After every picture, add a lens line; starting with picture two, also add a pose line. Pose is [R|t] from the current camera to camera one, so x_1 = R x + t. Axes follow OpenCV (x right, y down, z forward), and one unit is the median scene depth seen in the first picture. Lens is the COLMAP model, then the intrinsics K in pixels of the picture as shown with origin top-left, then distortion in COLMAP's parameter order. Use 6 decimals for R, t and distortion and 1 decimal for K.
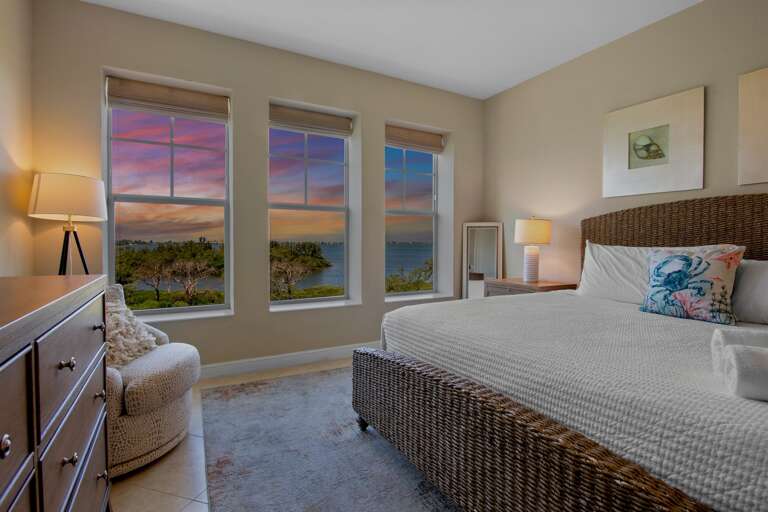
lens RADIAL K [[380.5, 0, 381.2], [0, 380.5, 254.1], [0, 0, 1]] dist [-0.020501, 0.000058]
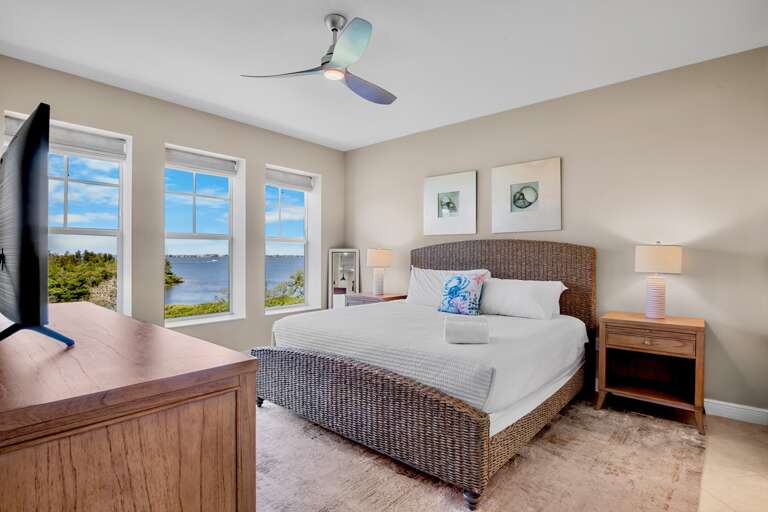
lens RADIAL K [[390.3, 0, 384.0], [0, 390.3, 256.0], [0, 0, 1]] dist [-0.020047, -0.000054]
pose [[0.937789, -0.000094, 0.347207, -0.117390], [0.009525, 0.999631, -0.025455, -0.047643], [-0.347076, 0.027179, 0.937443, -0.528200]]
